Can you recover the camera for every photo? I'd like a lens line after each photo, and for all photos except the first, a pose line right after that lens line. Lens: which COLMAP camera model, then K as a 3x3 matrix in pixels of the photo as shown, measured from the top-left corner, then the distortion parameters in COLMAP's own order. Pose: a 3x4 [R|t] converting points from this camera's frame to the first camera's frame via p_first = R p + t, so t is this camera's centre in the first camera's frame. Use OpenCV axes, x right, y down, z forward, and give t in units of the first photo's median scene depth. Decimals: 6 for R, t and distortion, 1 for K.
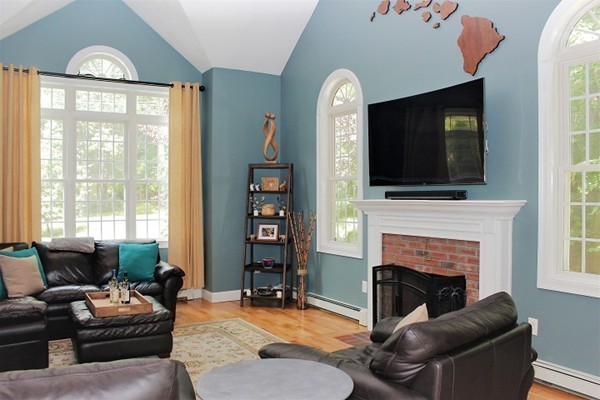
lens RADIAL K [[500.8, 0, 300.0], [0, 500.8, 200.0], [0, 0, 1]] dist [-0.164937, 0.169835]
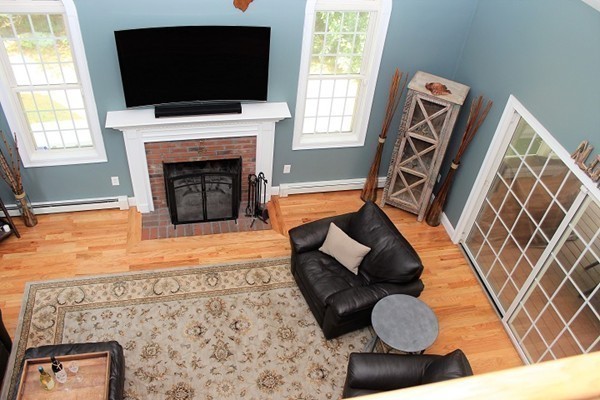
lens RADIAL K [[500.8, 0, 300.0], [0, 500.8, 200.0], [0, 0, 1]] dist [-0.164937, 0.169835]
pose [[0.335894, -0.615683, 0.712818, -0.630964], [-0.069078, 0.738648, 0.670543, -0.651188], [-0.939363, -0.274471, 0.205577, 0.477868]]
